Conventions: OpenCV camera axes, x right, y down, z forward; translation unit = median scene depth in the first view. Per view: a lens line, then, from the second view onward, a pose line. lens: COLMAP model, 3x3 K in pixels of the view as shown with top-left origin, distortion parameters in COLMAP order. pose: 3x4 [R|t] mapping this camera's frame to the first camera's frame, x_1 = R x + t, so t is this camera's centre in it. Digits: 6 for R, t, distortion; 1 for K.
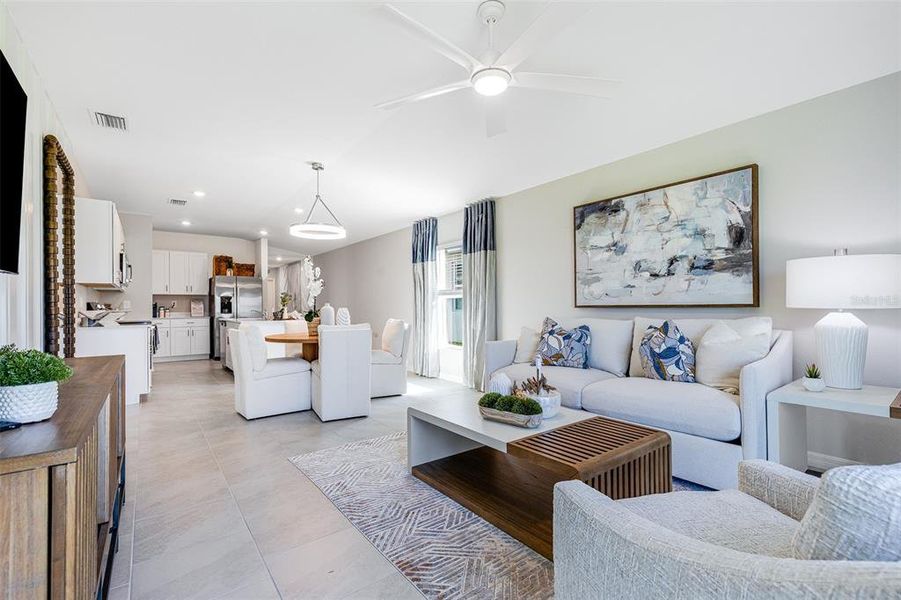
lens RADIAL K [[402.9, 0, 453.1], [0, 402.9, 303.3], [0, 0, 1]] dist [0.007710, -0.001675]
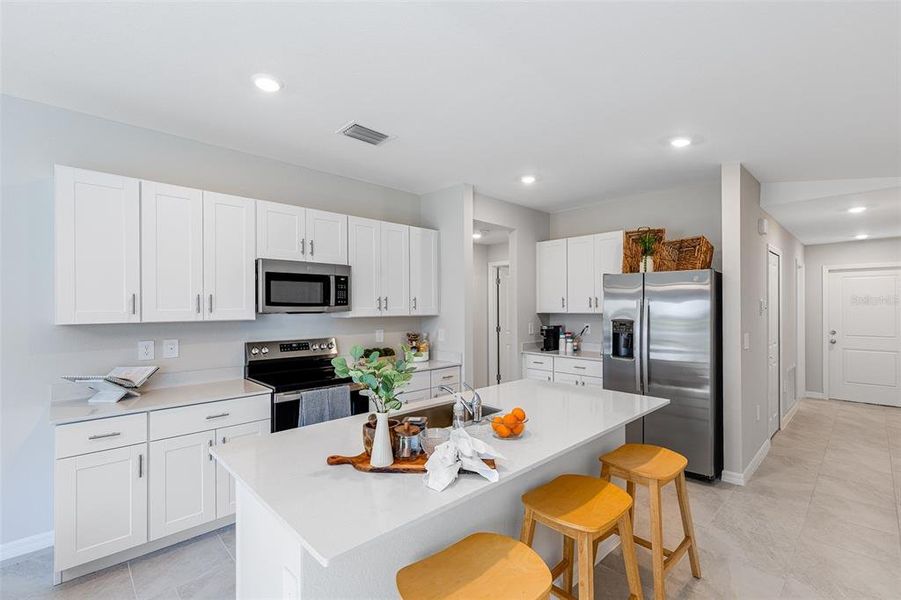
lens RADIAL K [[402.9, 0, 456.0], [0, 402.9, 305.9], [0, 0, 1]] dist [0.007710, -0.001675]
pose [[0.121466, 0.005390, -0.992581, -0.141807], [0.010555, 0.999922, 0.006721, -0.037564], [0.992540, -0.011294, 0.121399, 0.764510]]
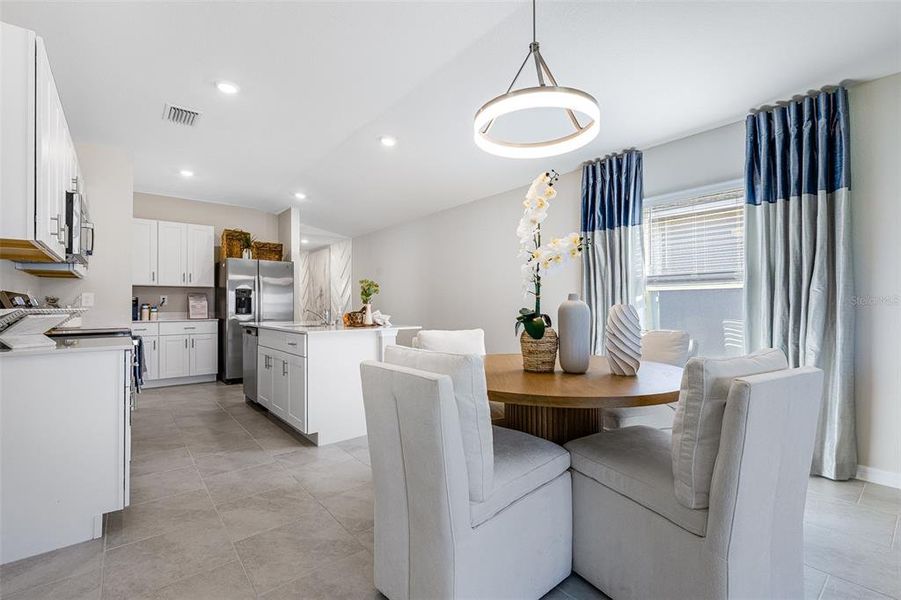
lens RADIAL K [[402.9, 0, 453.7], [0, 402.9, 301.4], [0, 0, 1]] dist [0.007710, -0.001675]
pose [[0.999243, 0.004179, 0.038674, -0.236536], [-0.003983, 0.999979, -0.005135, 0.005615], [-0.038695, 0.004977, 0.999239, 0.311254]]
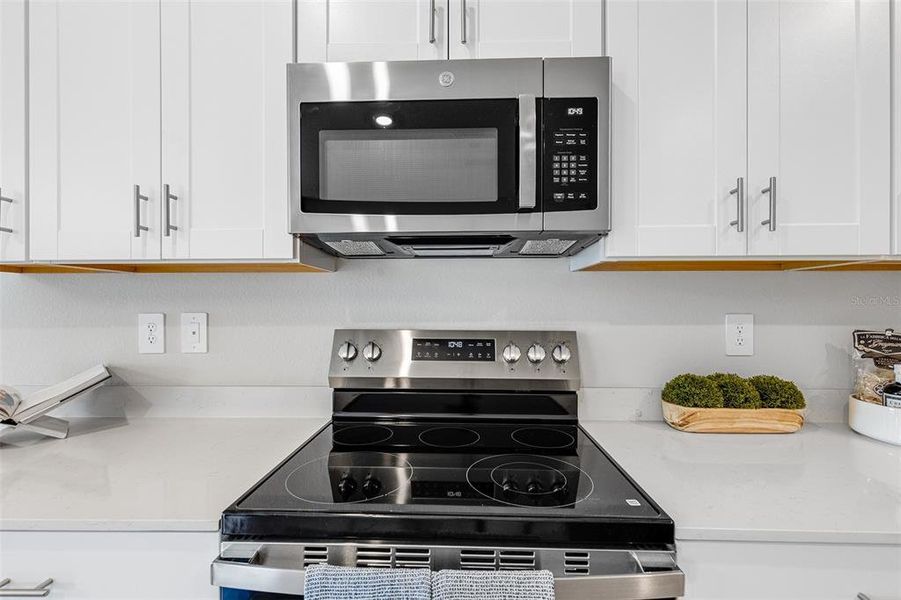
lens RADIAL K [[402.9, 0, 452.8], [0, 402.9, 306.1], [0, 0, 1]] dist [0.007710, -0.001675]
pose [[-0.625955, 0.011674, -0.779772, -0.455994], [0.012133, 0.999913, 0.005231, -0.011195], [0.779765, -0.006187, -0.626042, 0.742768]]
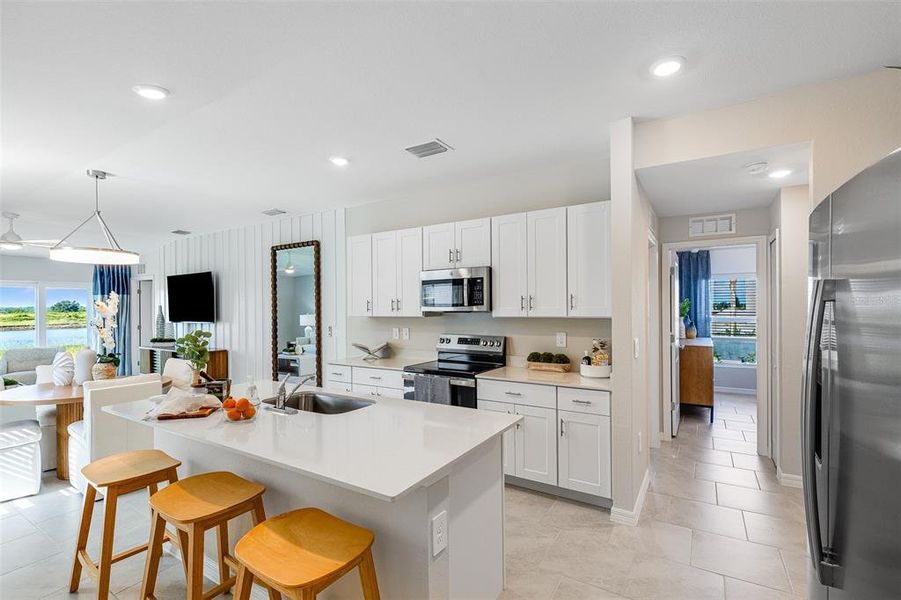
lens RADIAL K [[402.9, 0, 454.7], [0, 402.9, 308.5], [0, 0, 1]] dist [0.007710, -0.001675]
pose [[-0.932633, 0.016445, -0.360452, -0.382208], [0.018180, 0.999834, -0.001424, -0.033206], [0.360369, -0.007881, -0.932777, 1.094637]]
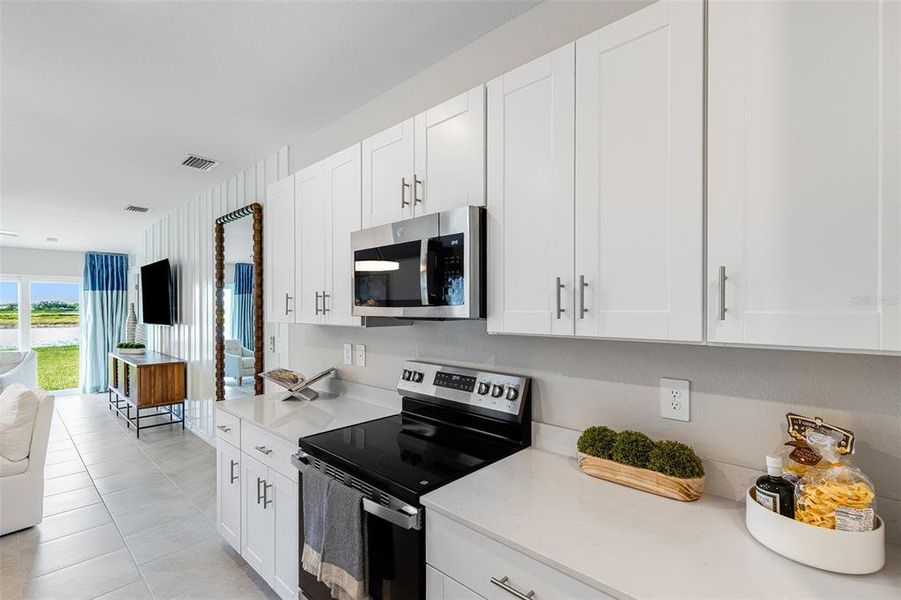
lens RADIAL K [[402.9, 0, 461.9], [0, 402.9, 307.5], [0, 0, 1]] dist [0.007710, -0.001675]
pose [[-0.981082, 0.009866, -0.193342, -0.532612], [0.011142, 0.999923, -0.005516, -0.034215], [0.193273, -0.007566, -0.981116, 0.871553]]
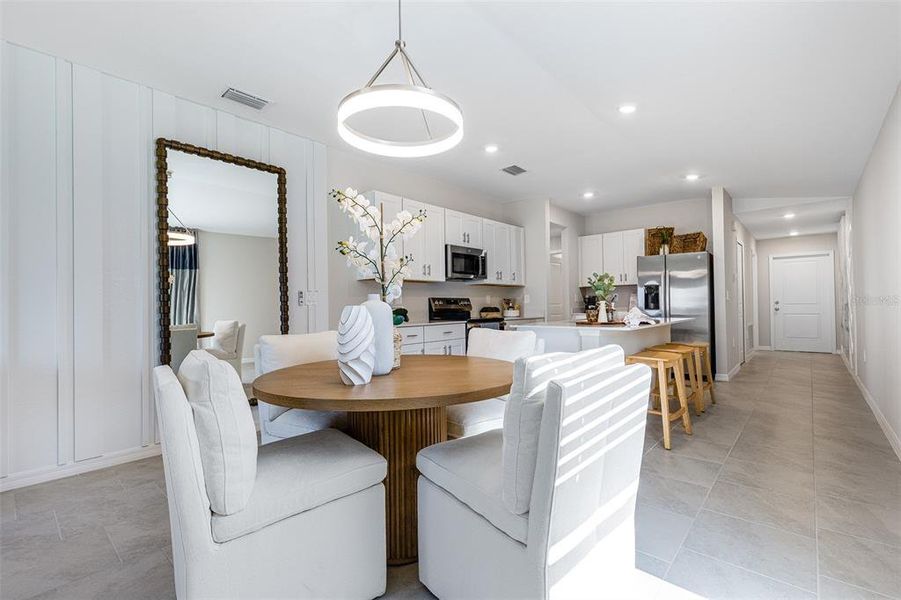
lens RADIAL K [[402.9, 0, 453.2], [0, 402.9, 300.2], [0, 0, 1]] dist [0.007710, -0.001675]
pose [[0.197690, -0.007852, -0.980233, 0.055123], [0.020633, 0.999780, -0.003848, 0.004561], [0.980047, -0.019465, 0.197809, 0.525701]]
